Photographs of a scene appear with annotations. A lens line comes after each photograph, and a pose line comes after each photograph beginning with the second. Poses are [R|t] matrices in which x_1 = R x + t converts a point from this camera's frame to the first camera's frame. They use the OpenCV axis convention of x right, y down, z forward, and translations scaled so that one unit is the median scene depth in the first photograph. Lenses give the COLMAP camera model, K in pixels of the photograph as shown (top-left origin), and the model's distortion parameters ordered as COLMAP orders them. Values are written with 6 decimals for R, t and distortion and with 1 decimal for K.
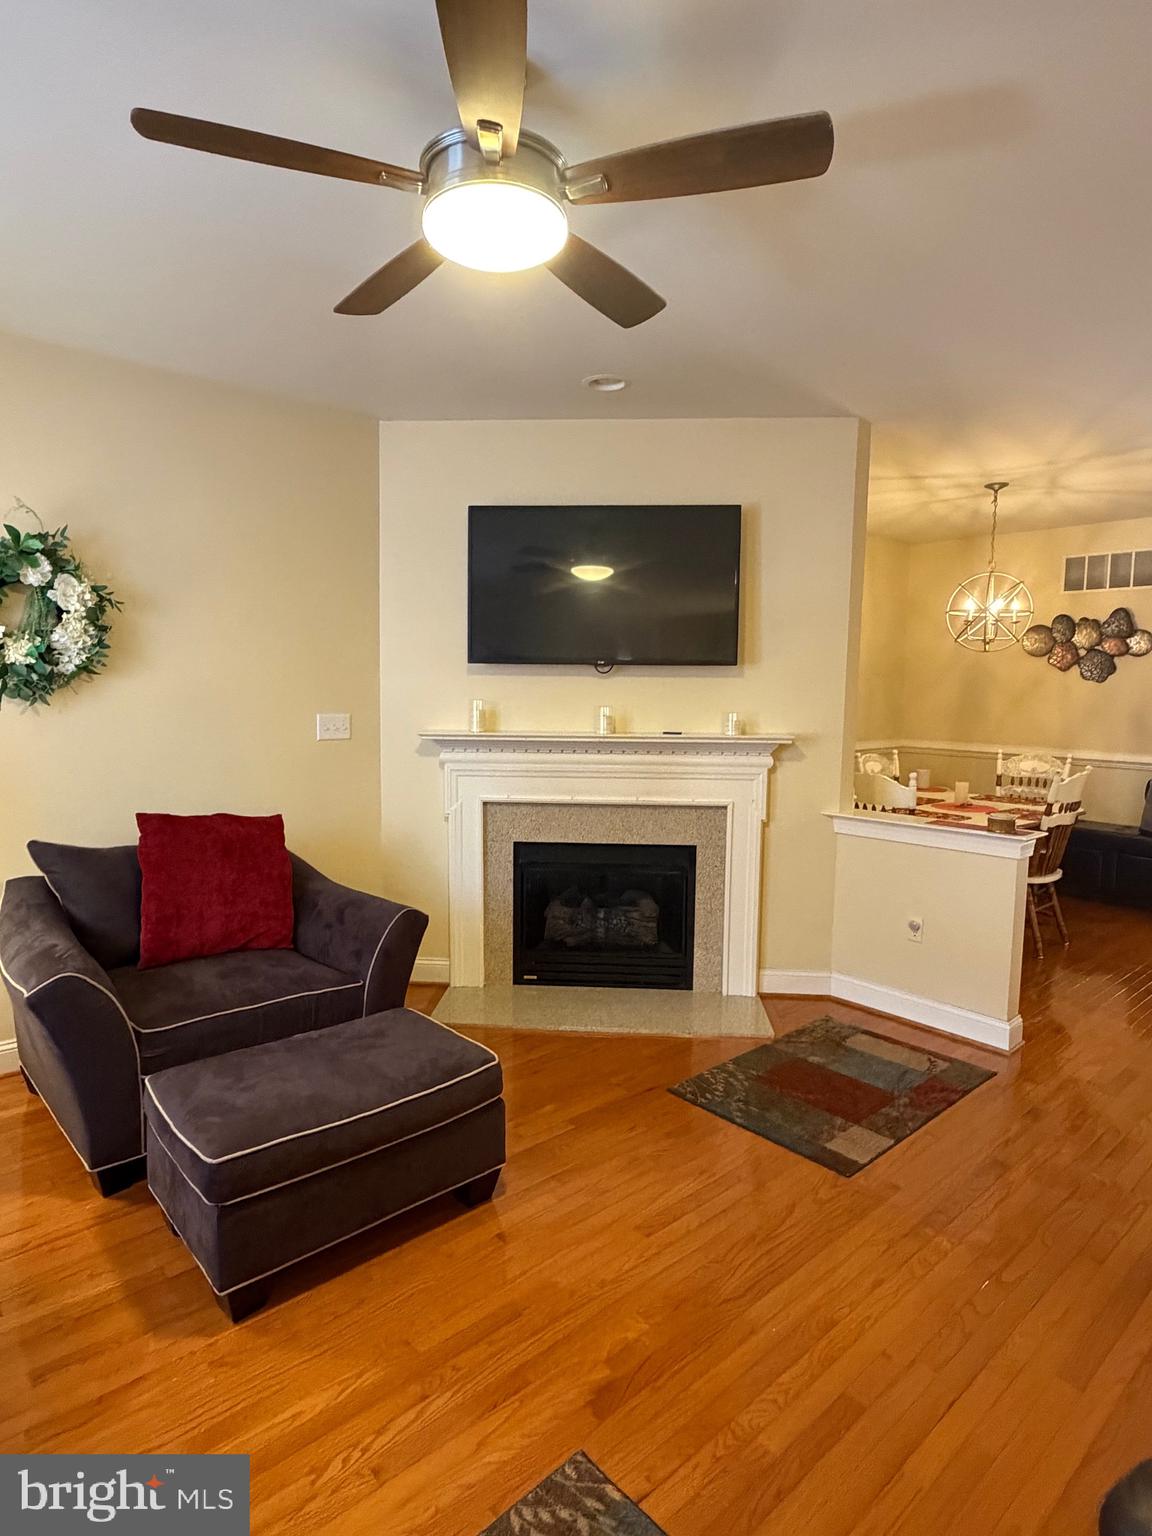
lens RADIAL K [[844.1, 0, 578.4], [0, 844.1, 773.4], [0, 0, 1]] dist [-0.018740, 0.010748]
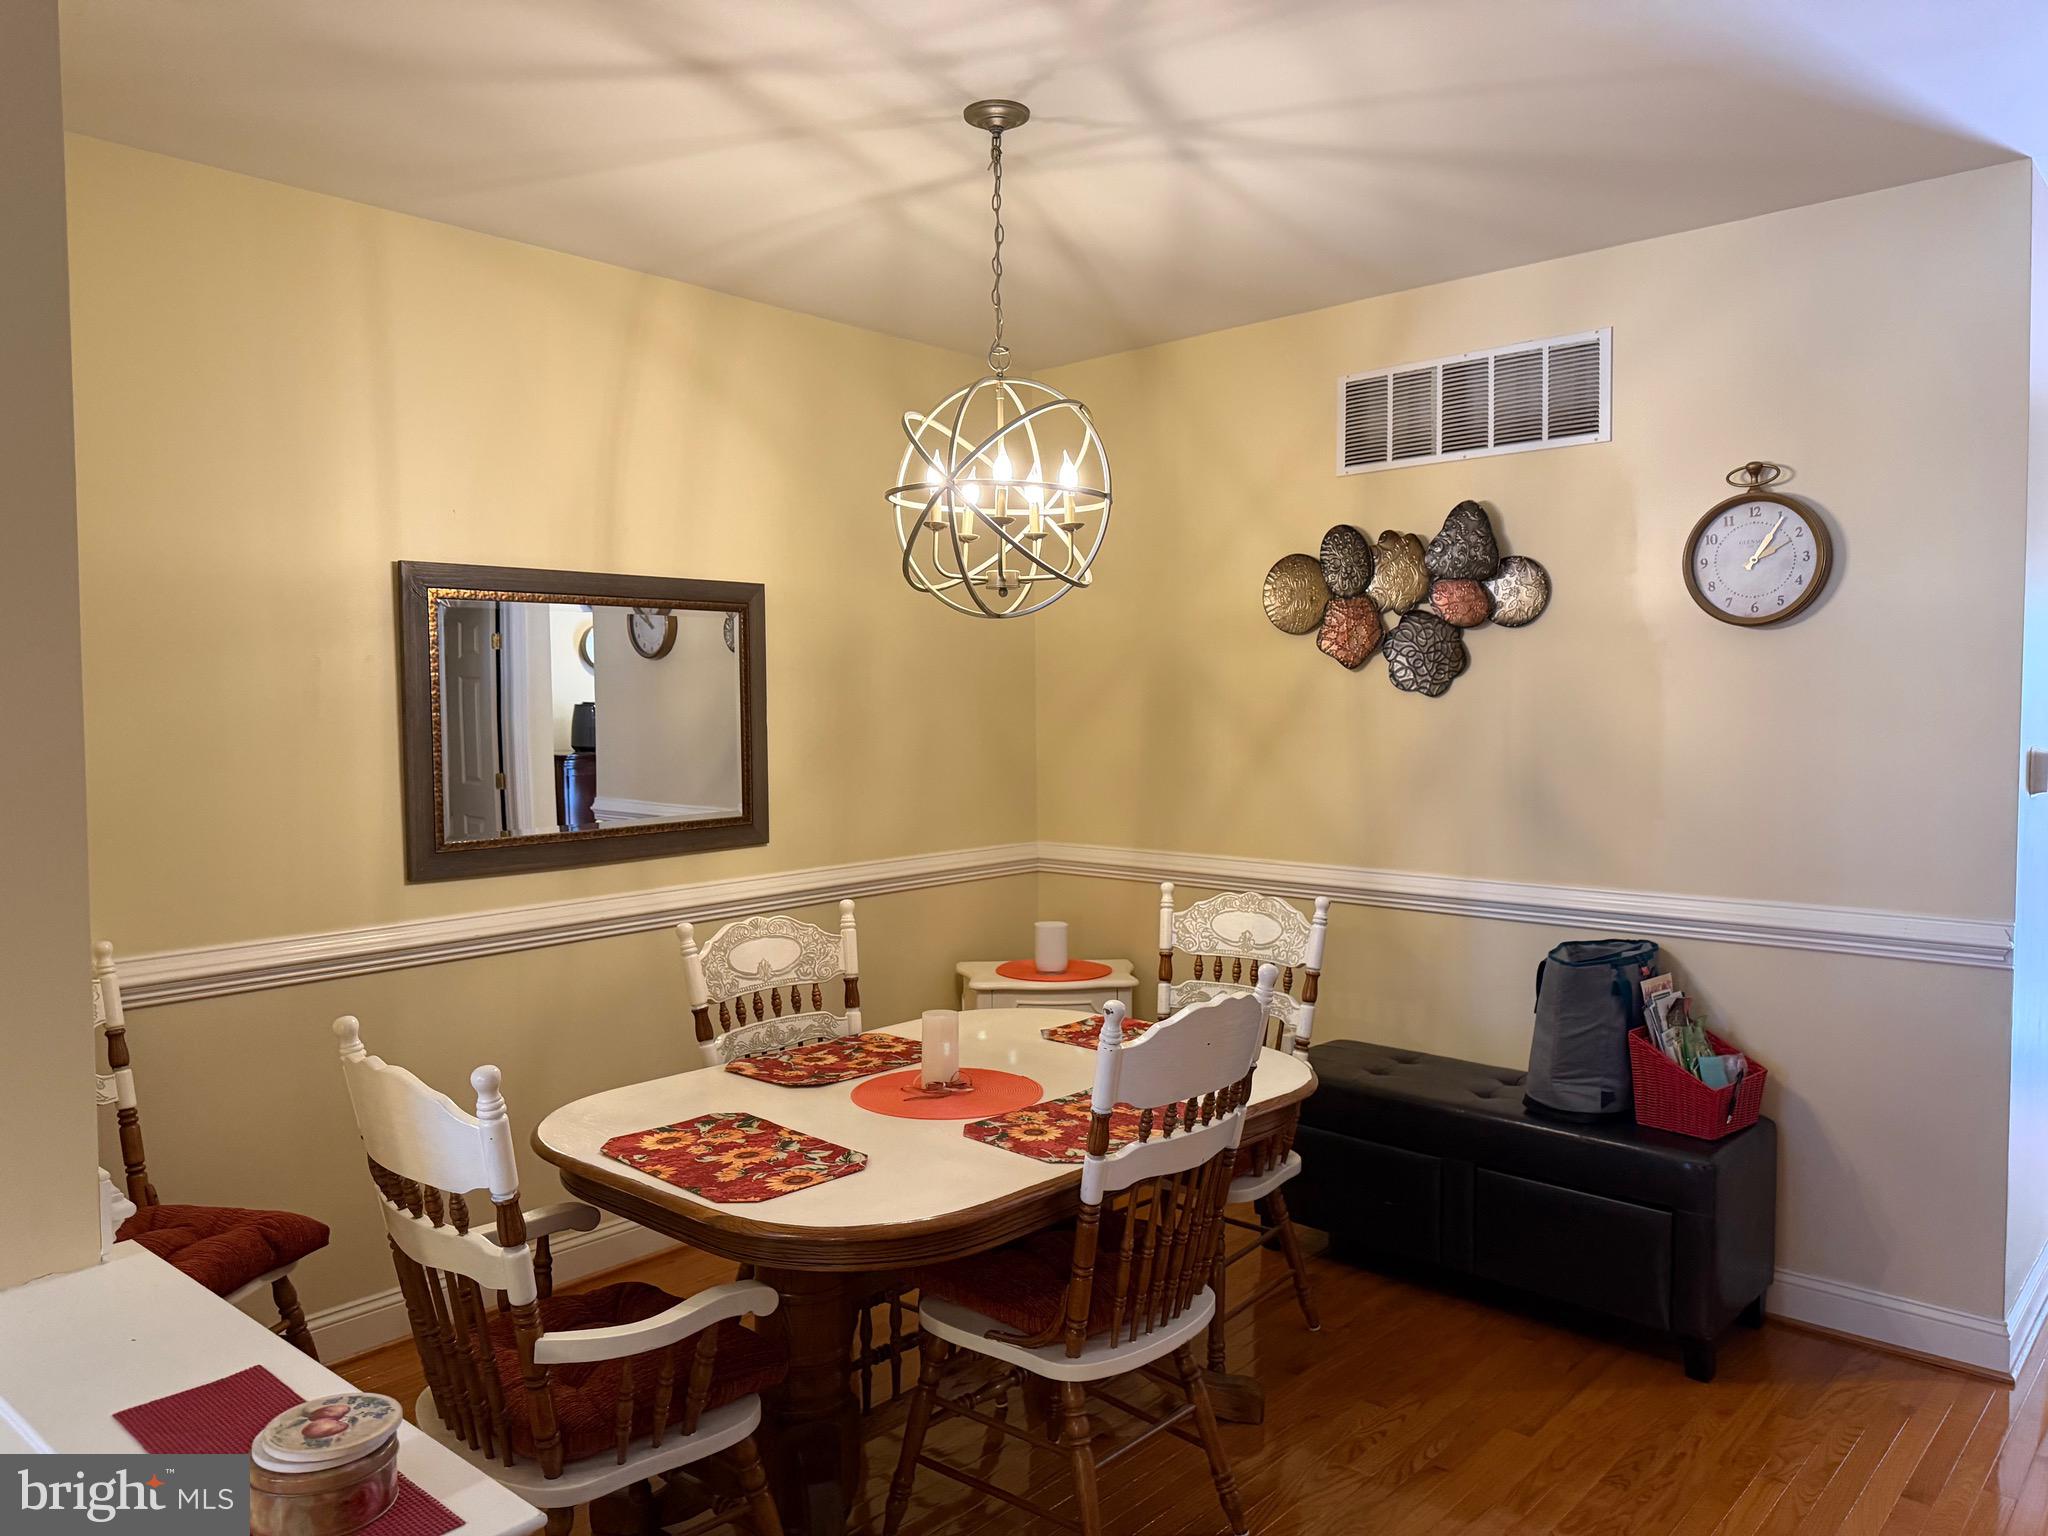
lens RADIAL K [[1426.6, 0, 1019.7], [0, 1426.6, 768.1], [0, 0, 1]] dist [0.040671, -0.064359]
pose [[0.993743, -0.022397, 0.109422, 0.576458], [0.028925, 0.997872, -0.058444, -0.068381], [-0.107881, 0.061243, 0.992276, 0.593779]]
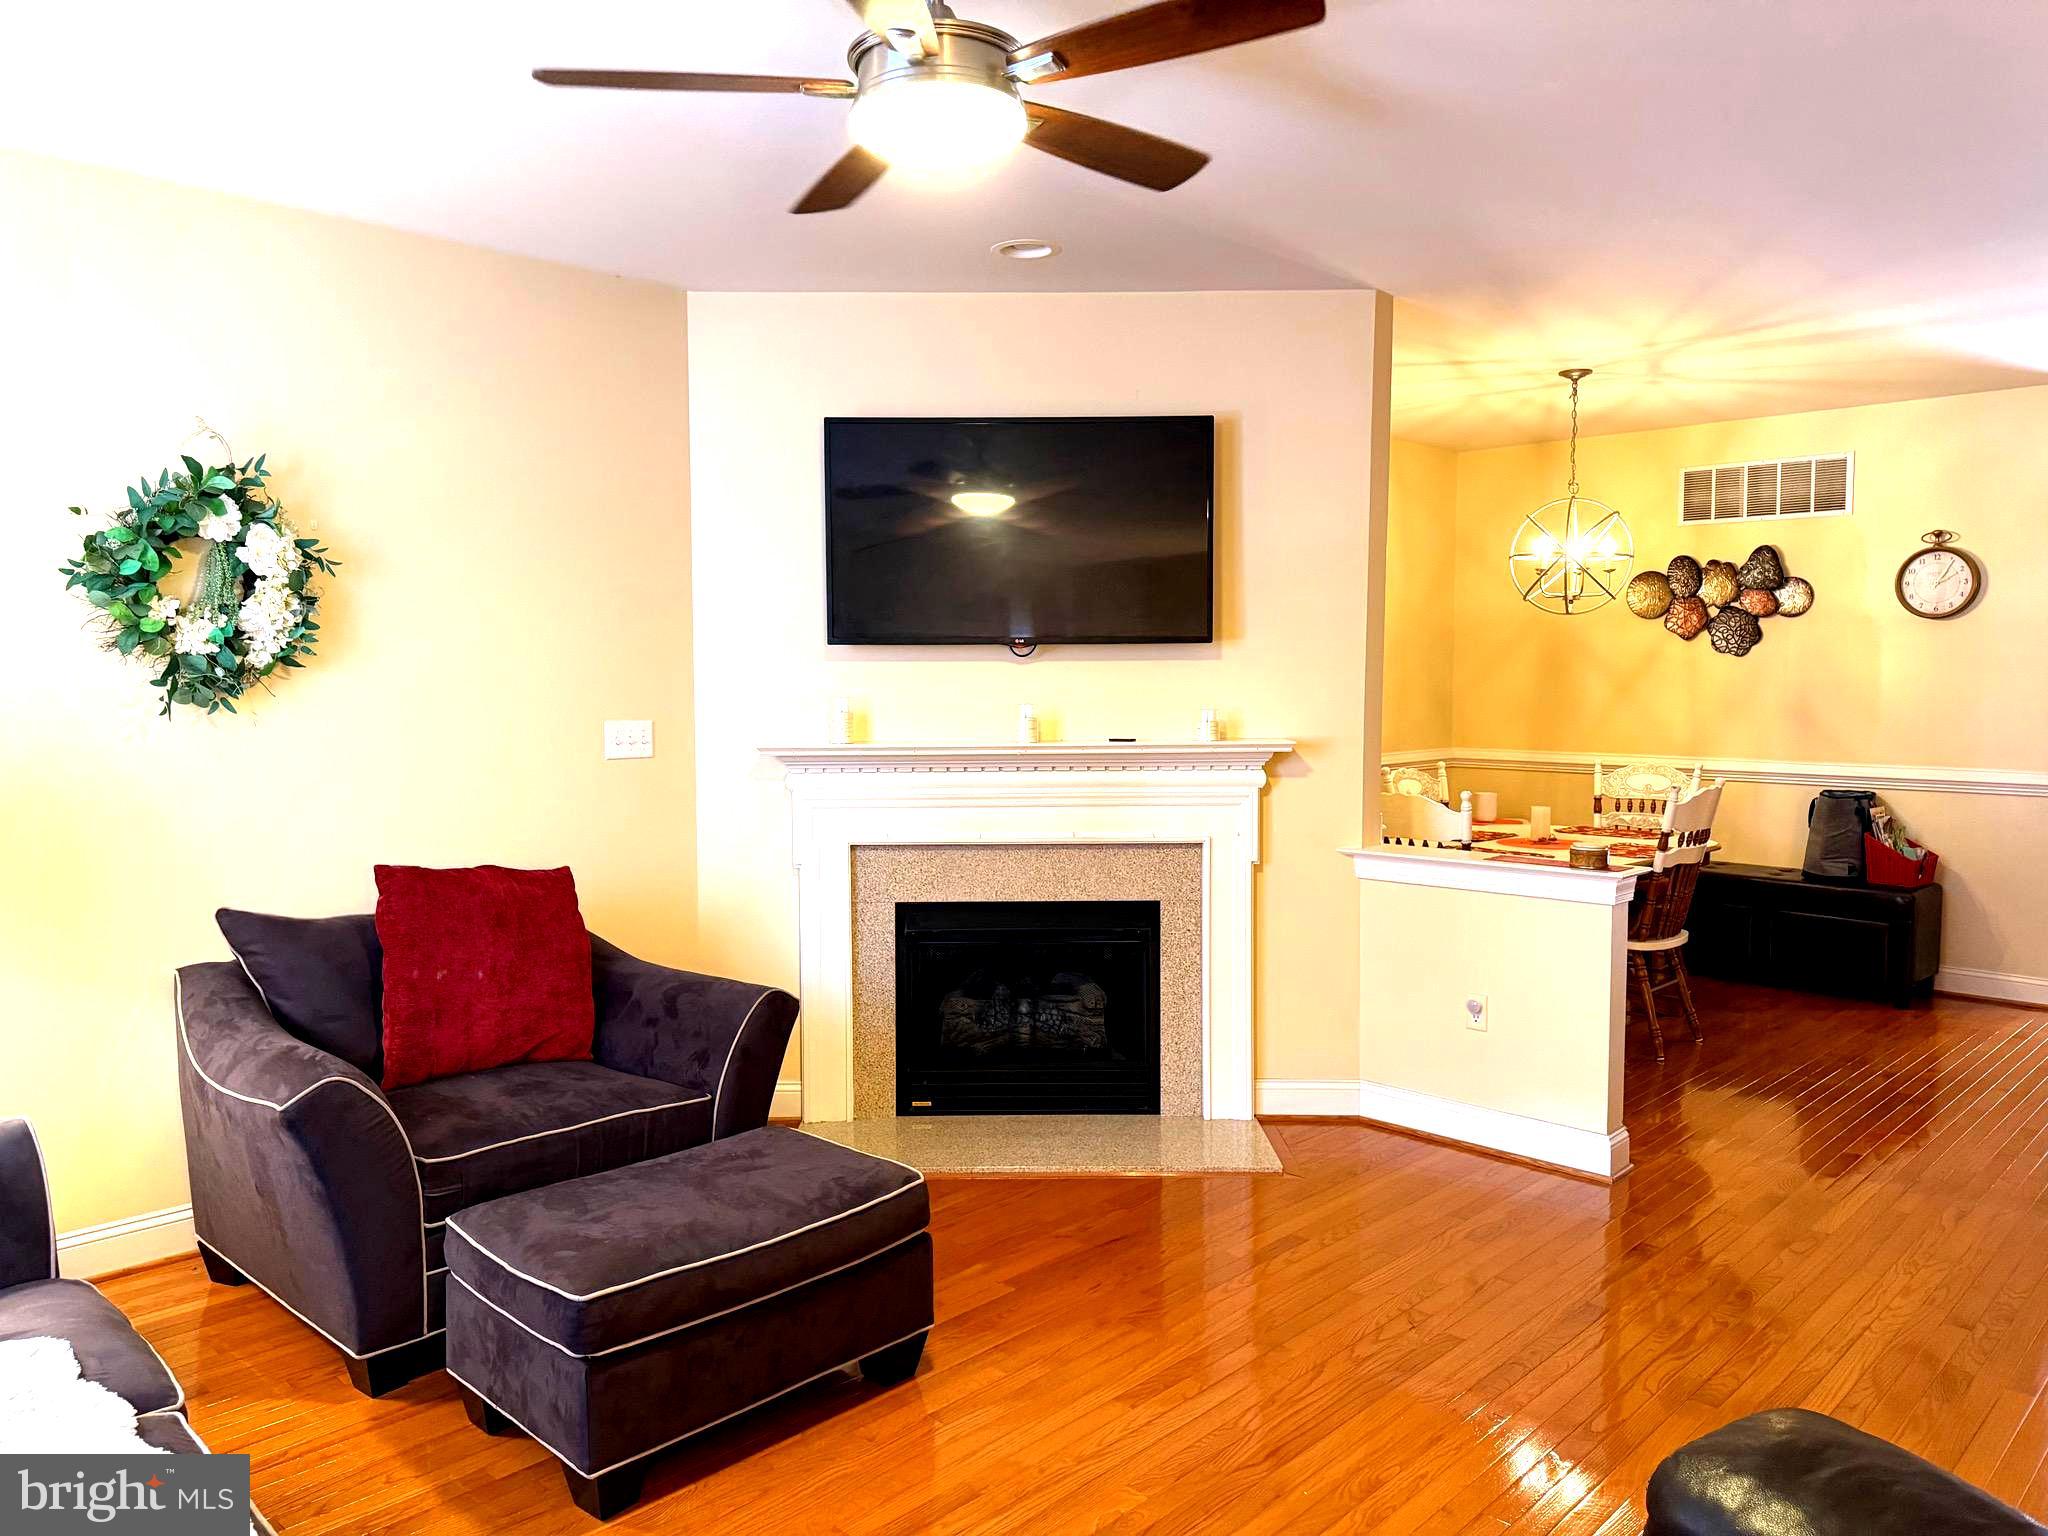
lens RADIAL K [[1426.6, 0, 1015.4], [0, 1426.6, 766.0], [0, 0, 1]] dist [0.040671, -0.064359]
pose [[0.997675, -0.018942, 0.065472, -0.054926], [0.021375, 0.999099, -0.036664, 0.015004], [-0.064718, 0.037978, 0.997181, -0.168530]]
